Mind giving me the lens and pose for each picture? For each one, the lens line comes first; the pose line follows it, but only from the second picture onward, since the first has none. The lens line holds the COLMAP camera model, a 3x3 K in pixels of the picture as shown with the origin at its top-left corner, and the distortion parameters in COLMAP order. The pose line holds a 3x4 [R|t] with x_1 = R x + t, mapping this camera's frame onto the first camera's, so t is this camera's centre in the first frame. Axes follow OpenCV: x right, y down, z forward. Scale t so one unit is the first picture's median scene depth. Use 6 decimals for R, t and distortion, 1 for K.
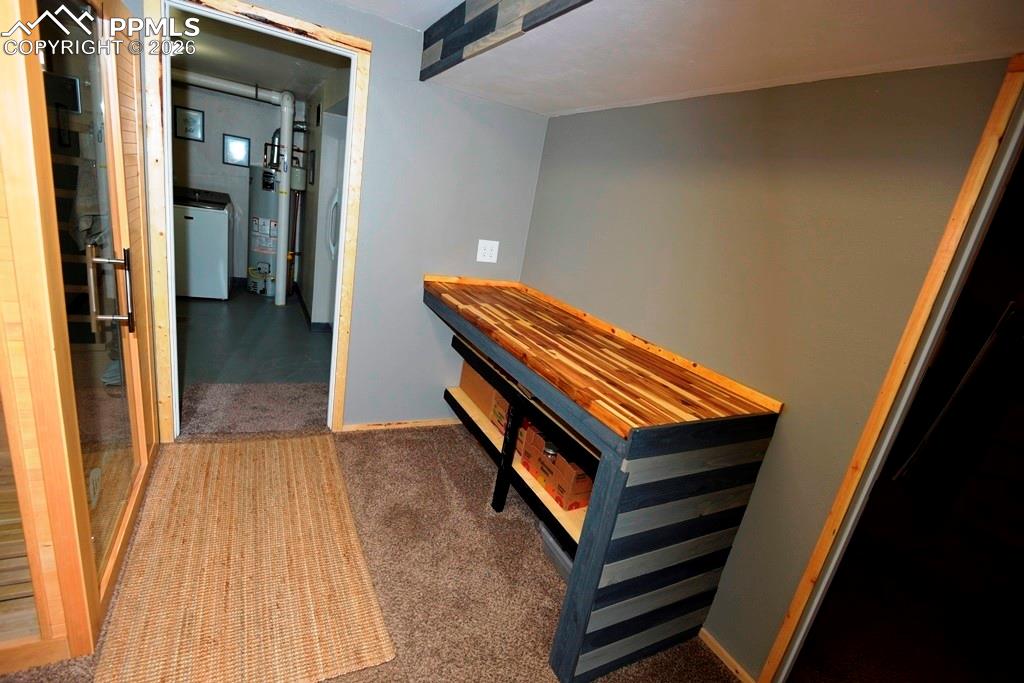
lens RADIAL K [[469.7, 0, 510.5], [0, 469.7, 342.2], [0, 0, 1]] dist [-0.004639, -0.000426]
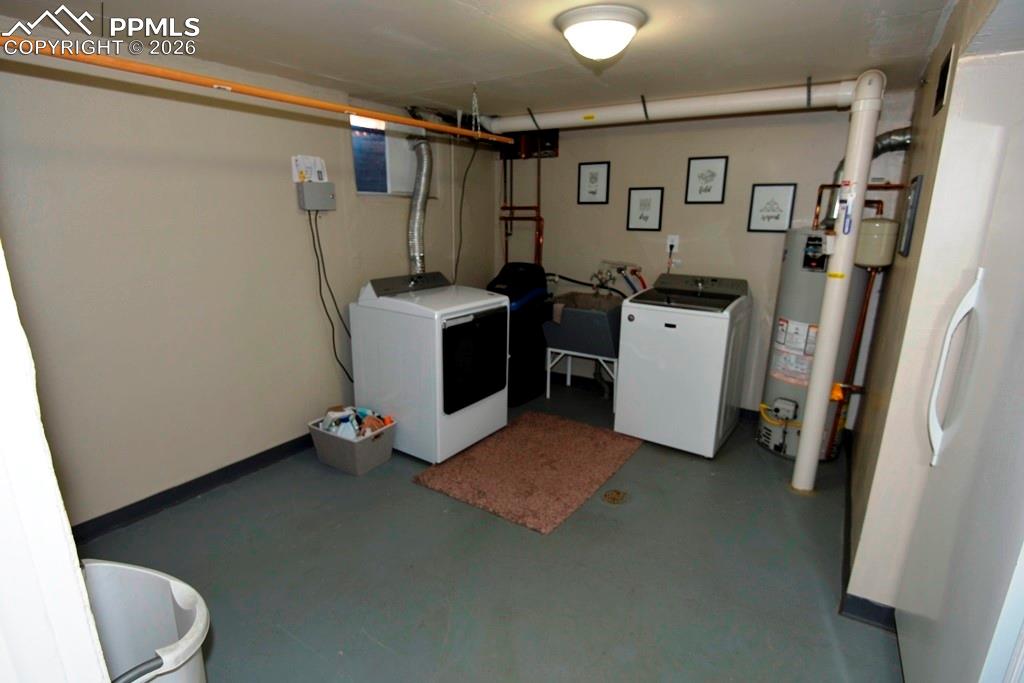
lens RADIAL K [[507.3, 0, 510.0], [0, 507.3, 341.2], [0, 0, 1]] dist [-0.028545, 0.000739]
pose [[0.474826, 0.060266, -0.878014, -0.172438], [-0.175402, 0.984118, -0.027307, -0.167016], [0.862423, 0.166972, 0.477856, 0.439239]]
